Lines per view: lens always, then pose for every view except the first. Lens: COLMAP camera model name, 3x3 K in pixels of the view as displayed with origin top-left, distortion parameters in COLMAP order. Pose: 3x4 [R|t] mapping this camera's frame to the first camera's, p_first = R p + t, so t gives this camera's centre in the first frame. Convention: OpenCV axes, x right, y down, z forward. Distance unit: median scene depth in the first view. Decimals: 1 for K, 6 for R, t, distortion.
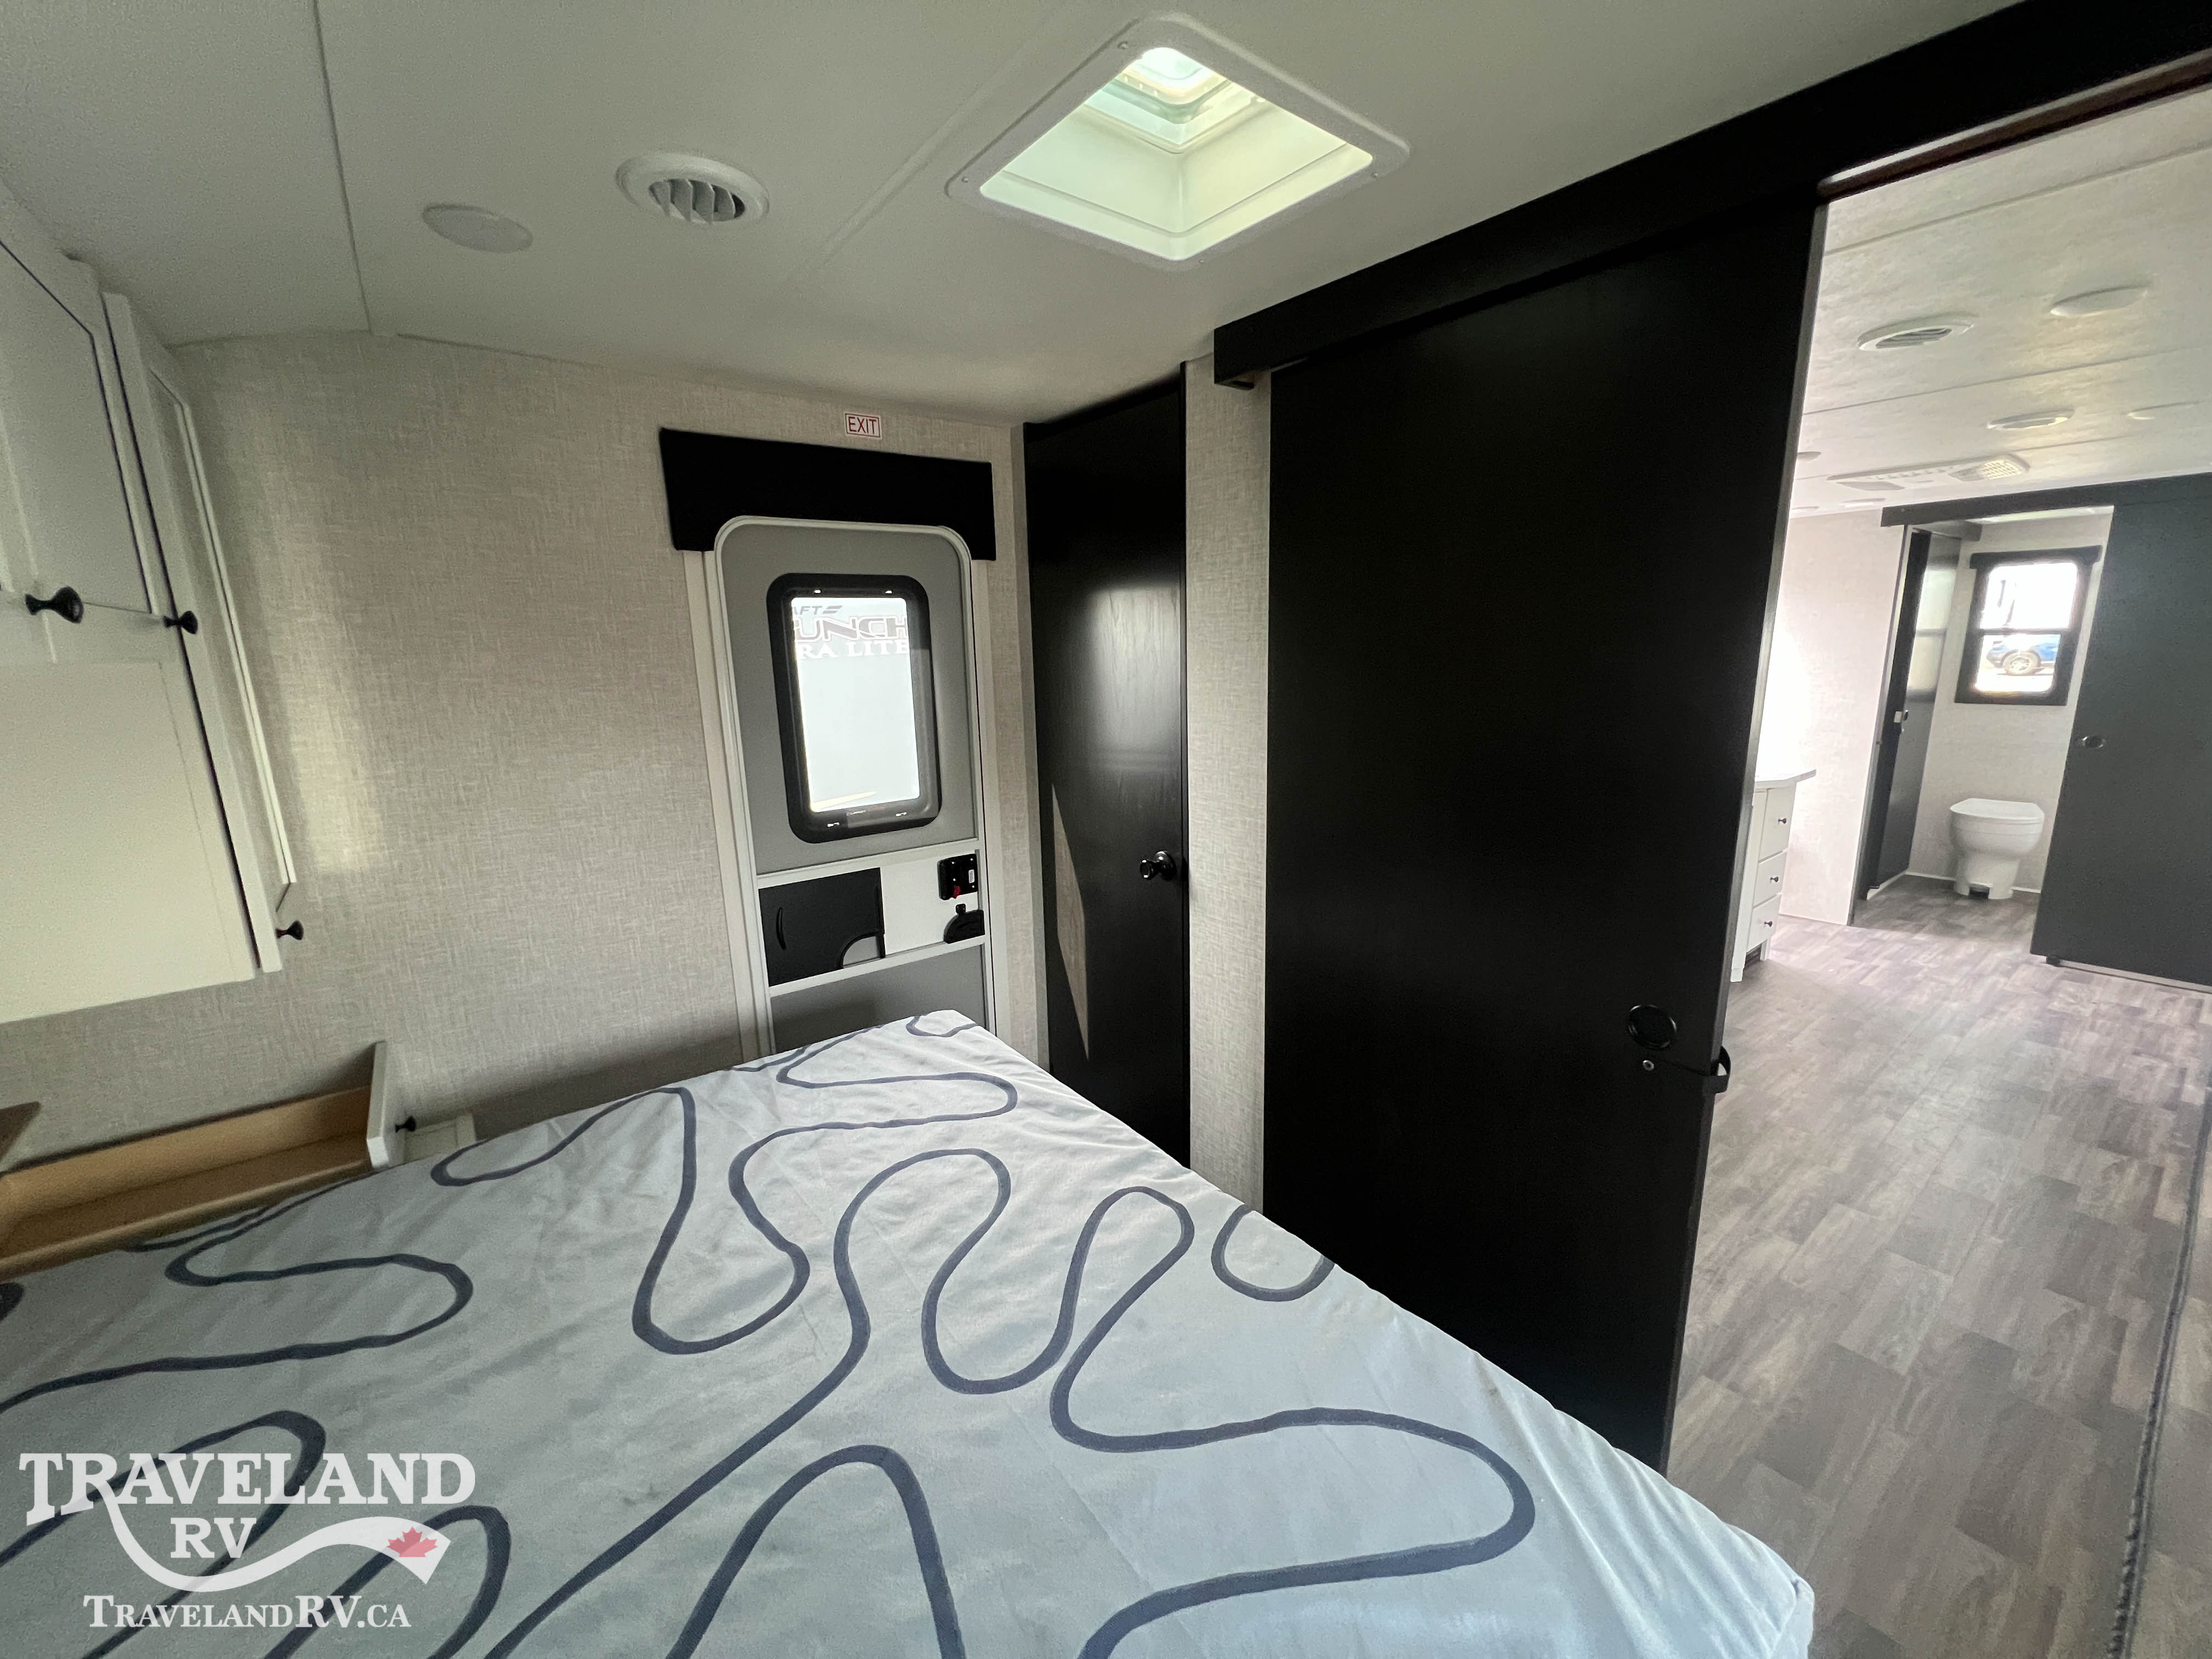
lens RADIAL K [[884.7, 0, 1102.4], [0, 884.7, 825.8], [0, 0, 1]] dist [-0.001370, 0.000032]
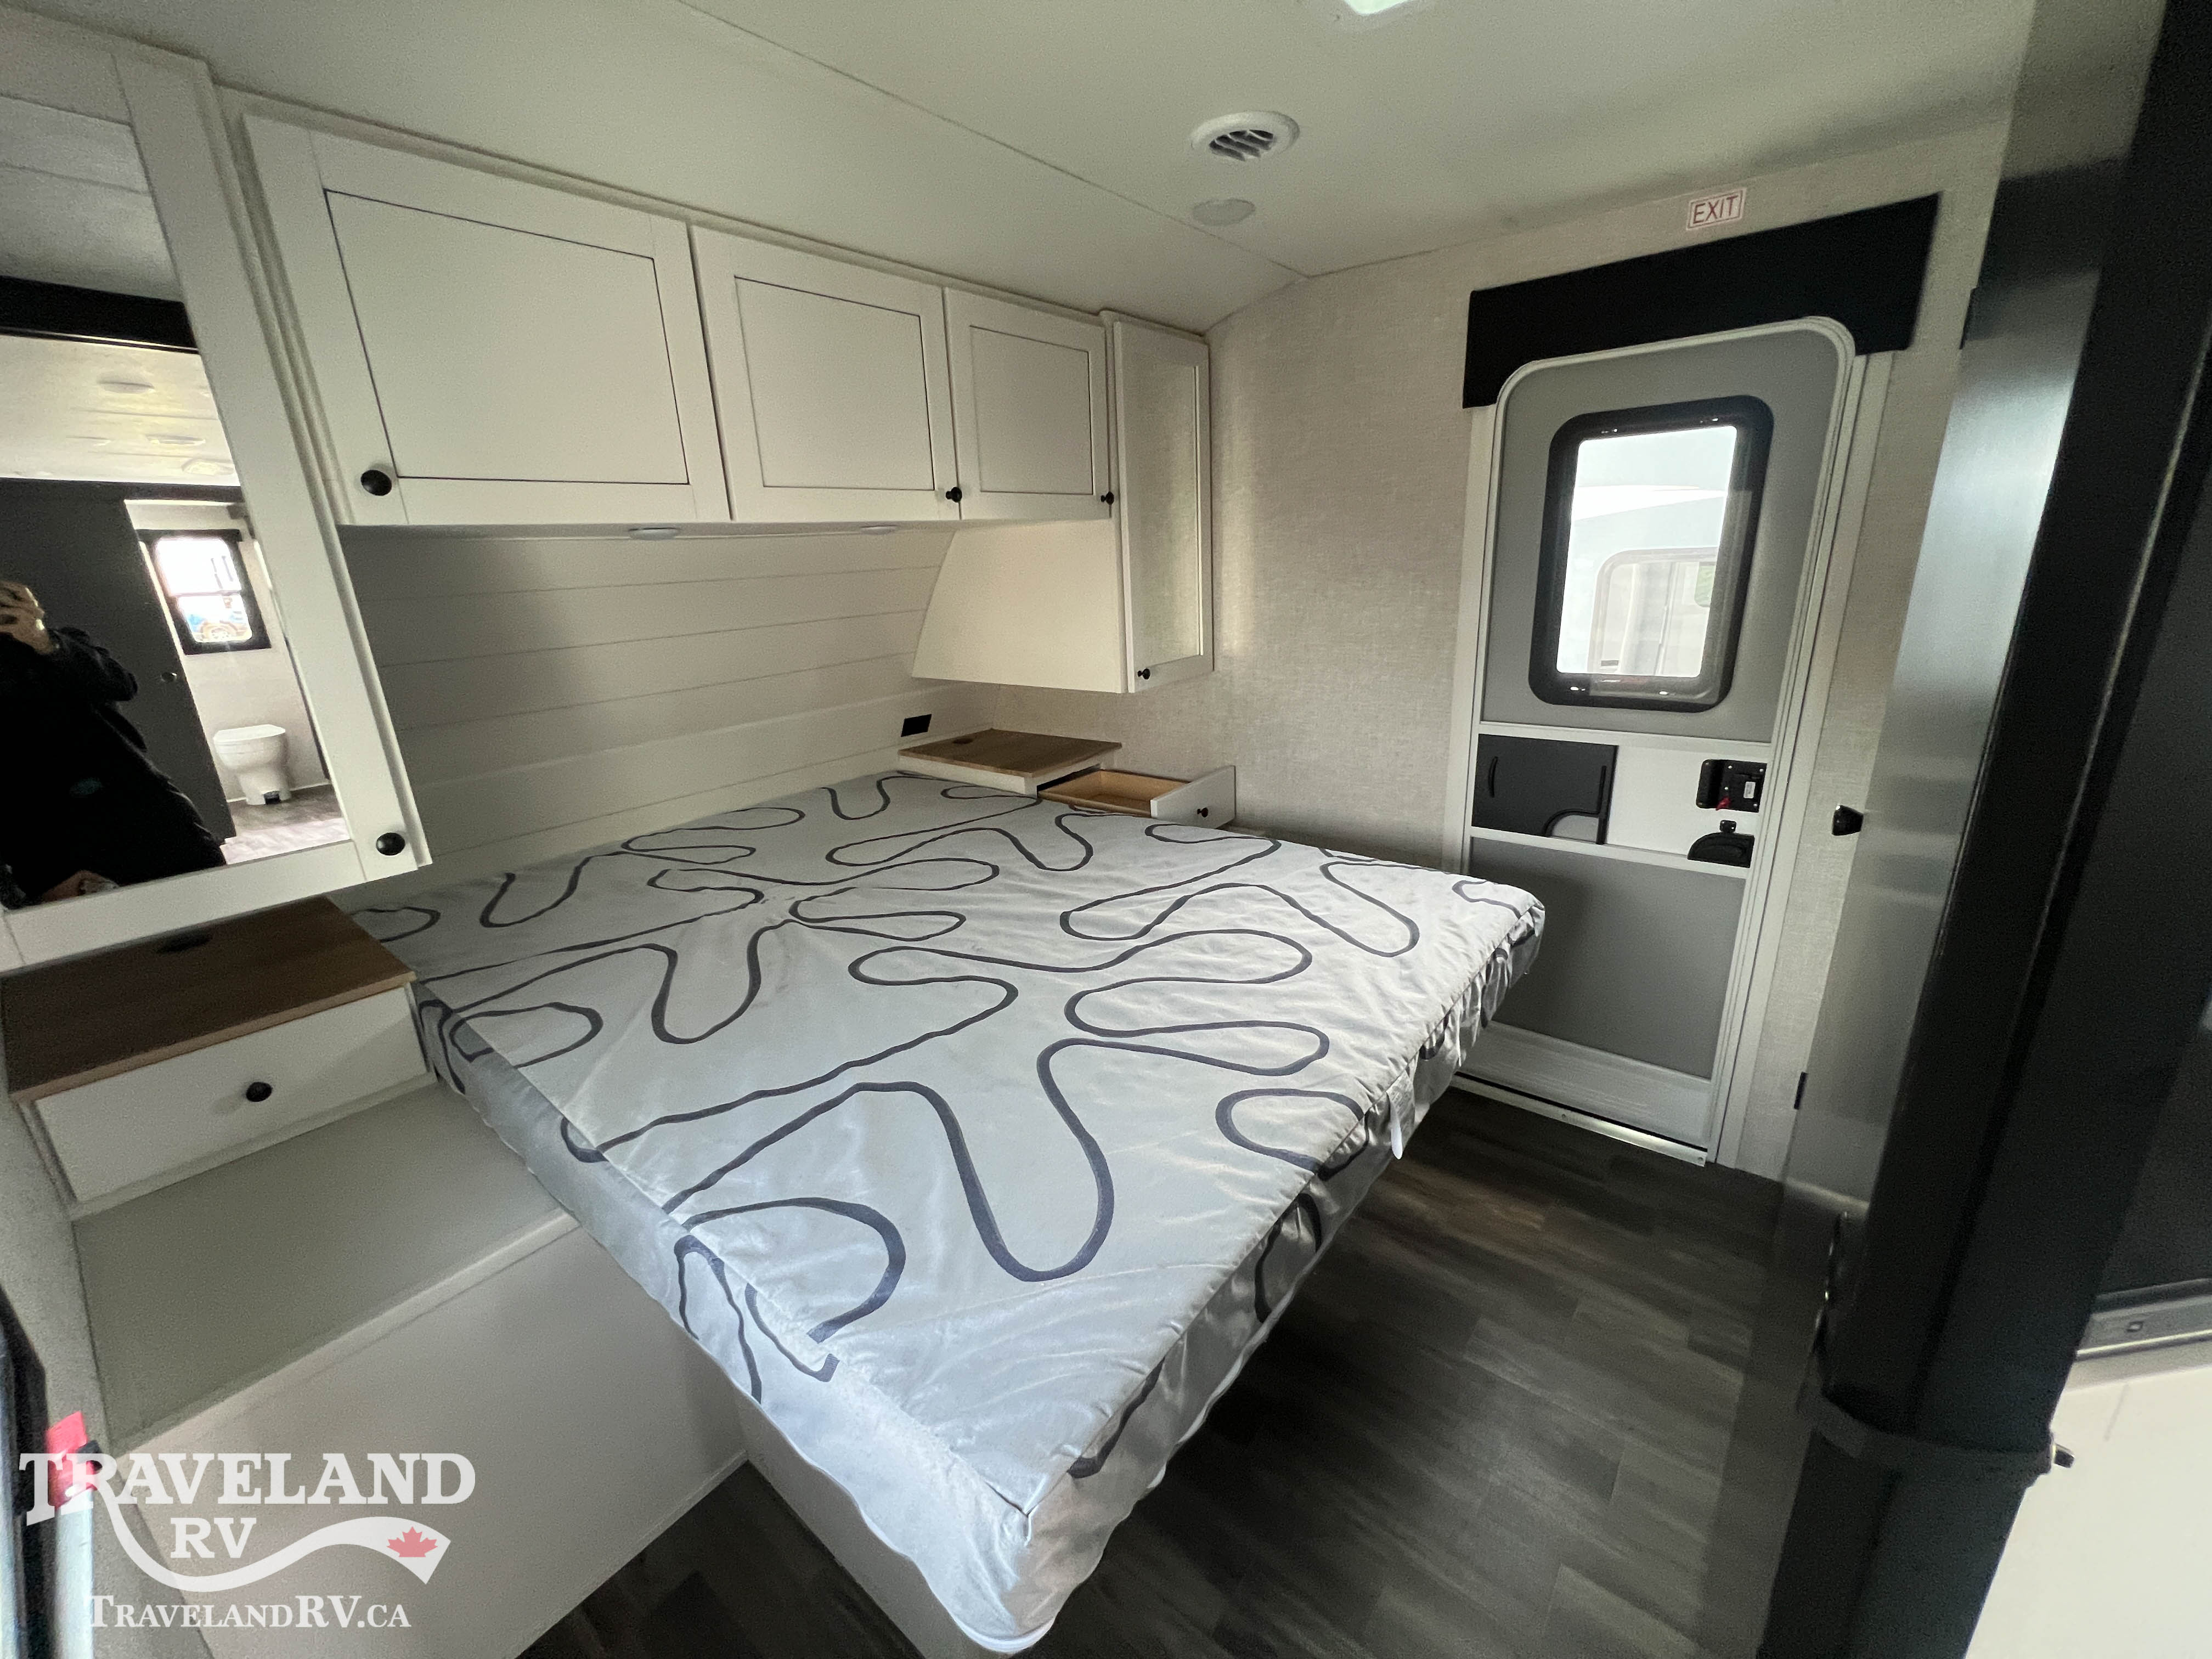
lens RADIAL K [[886.6, 0, 1104.0], [0, 886.6, 825.9], [0, 0, 1]] dist [-0.001912, 0.000084]
pose [[0.243864, 0.299326, -0.922461, 0.574197], [-0.162113, 0.950376, 0.265527, -0.036649], [0.956164, 0.084790, 0.280287, 0.299797]]
